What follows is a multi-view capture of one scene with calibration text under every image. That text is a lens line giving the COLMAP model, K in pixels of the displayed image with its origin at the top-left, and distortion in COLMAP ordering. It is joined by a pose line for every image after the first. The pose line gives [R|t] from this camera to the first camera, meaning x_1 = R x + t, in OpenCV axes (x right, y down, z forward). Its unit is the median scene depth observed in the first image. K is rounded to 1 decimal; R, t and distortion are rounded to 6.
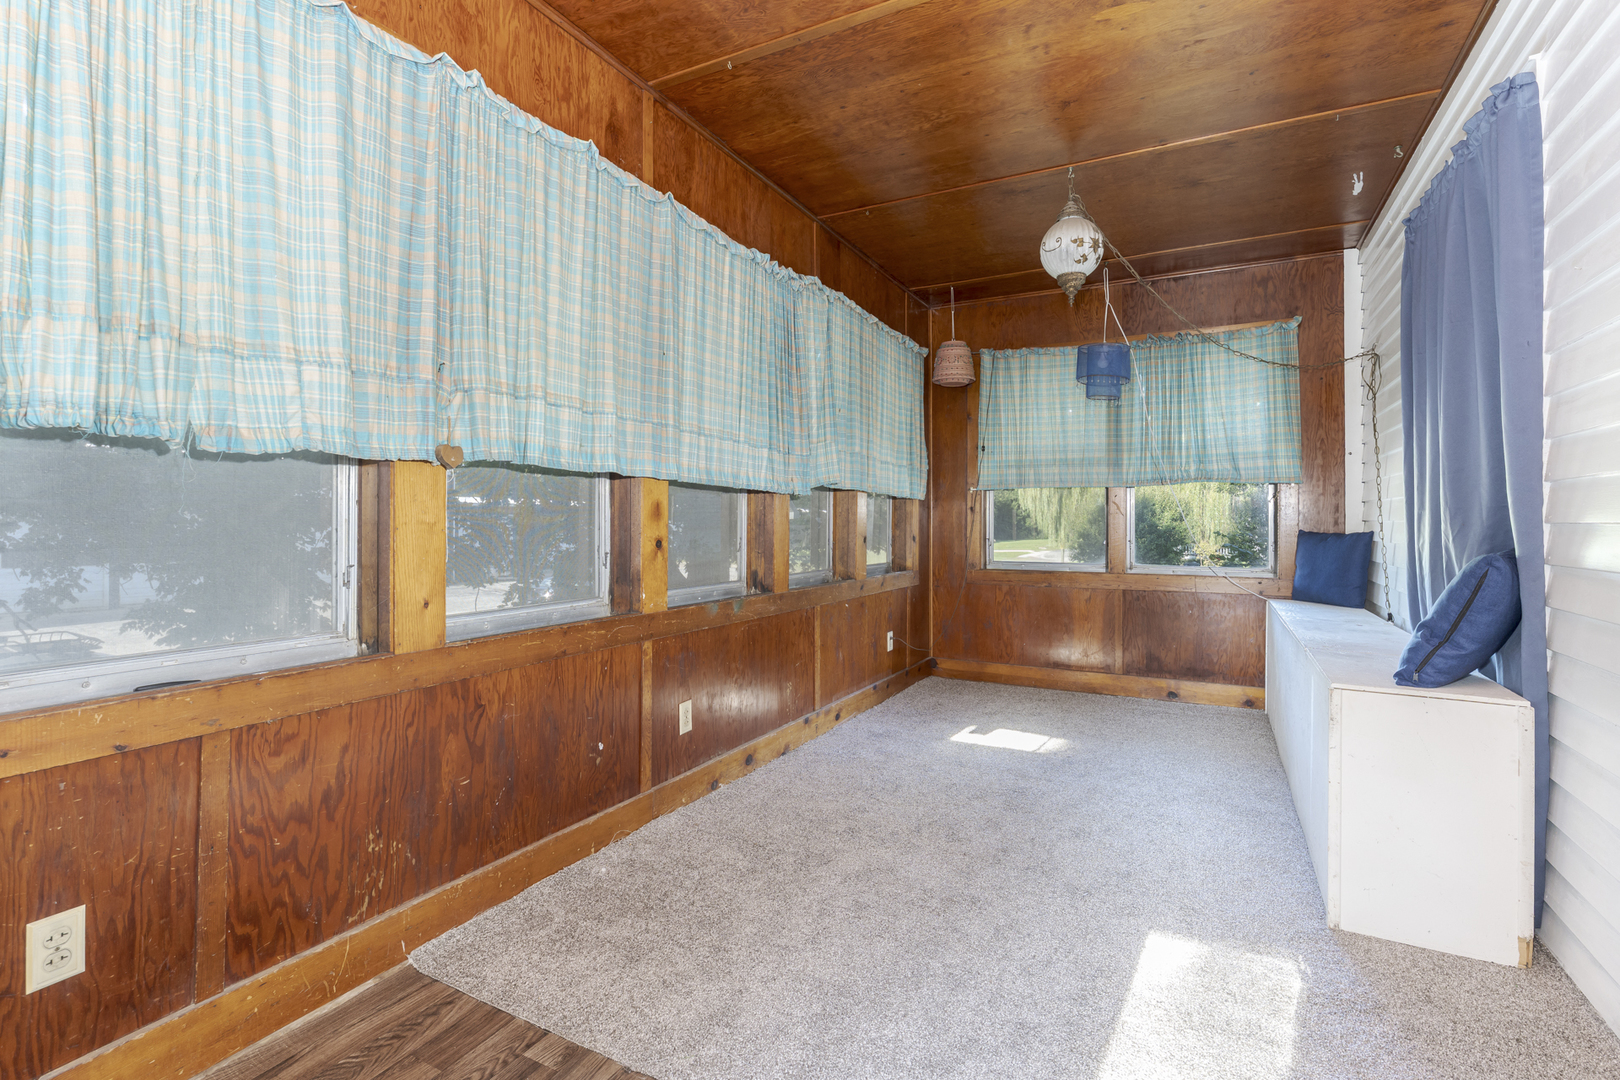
lens RADIAL K [[730.7, 0, 828.5], [0, 730.7, 514.8], [0, 0, 1]] dist [-0.001609, 0.000422]
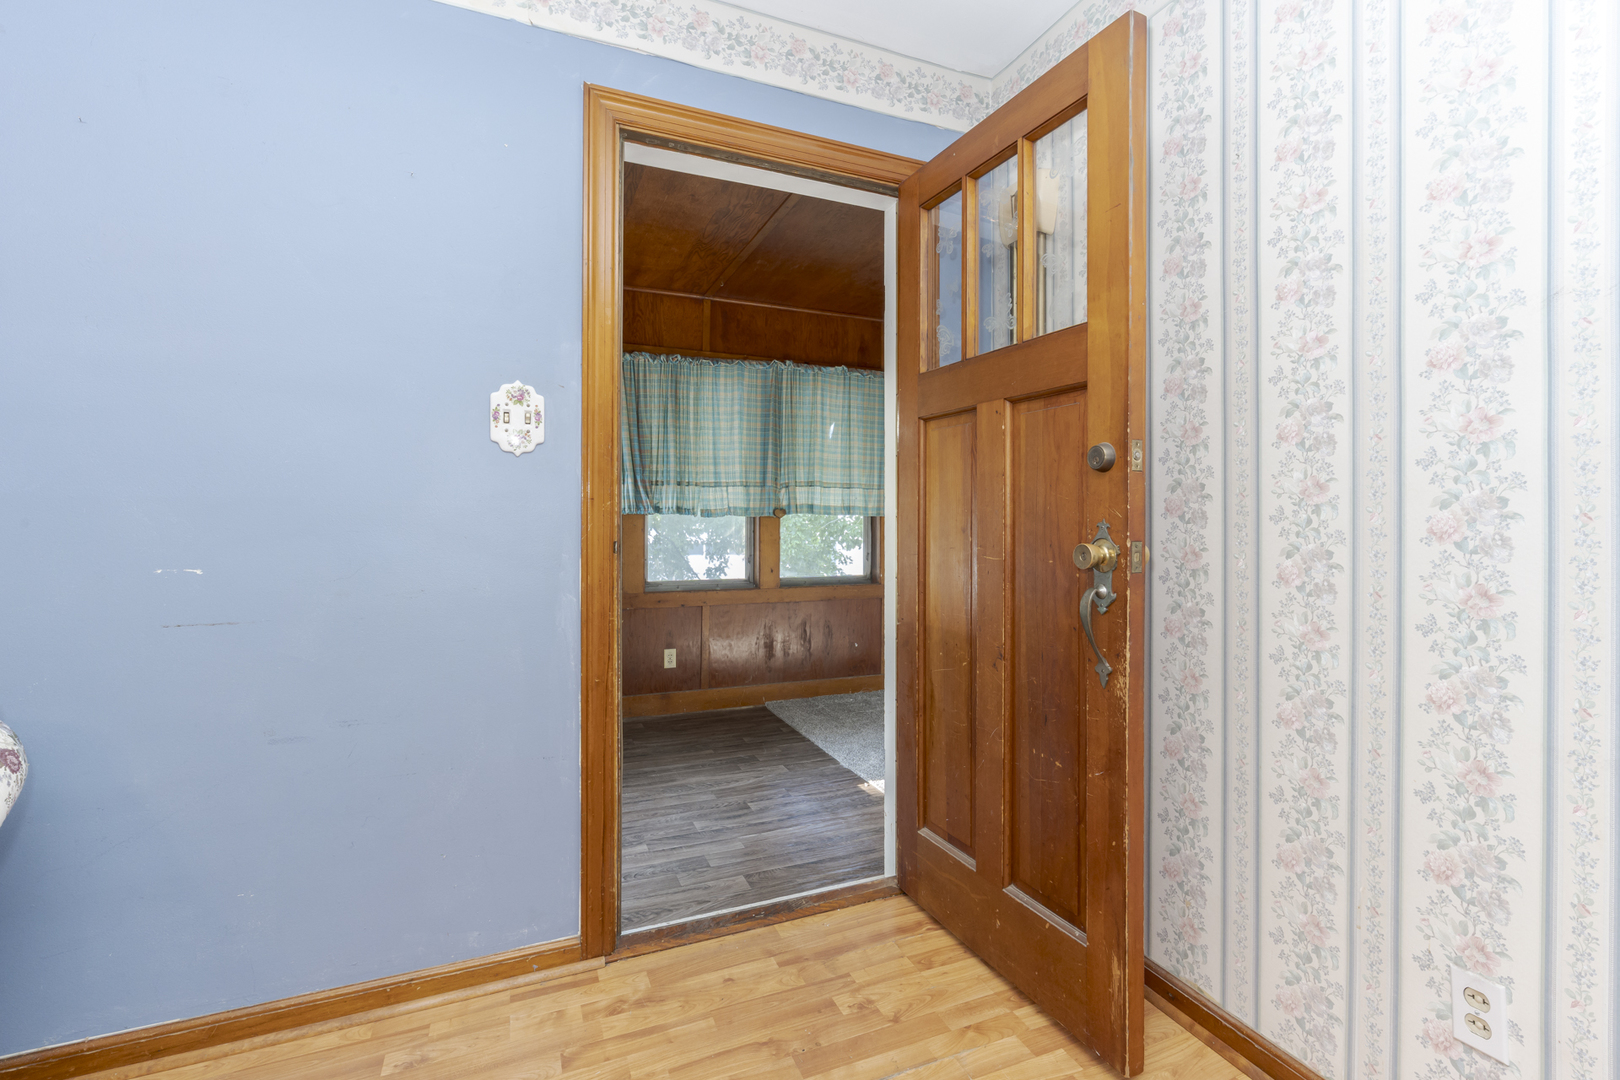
lens RADIAL K [[730.7, 0, 828.5], [0, 730.7, 514.8], [0, 0, 1]] dist [-0.001609, 0.000422]
pose [[0.777756, -0.005358, -0.628543, 1.276009], [0.003404, 0.999985, -0.004312, -0.067456], [0.628557, 0.001214, 0.777763, -0.922507]]
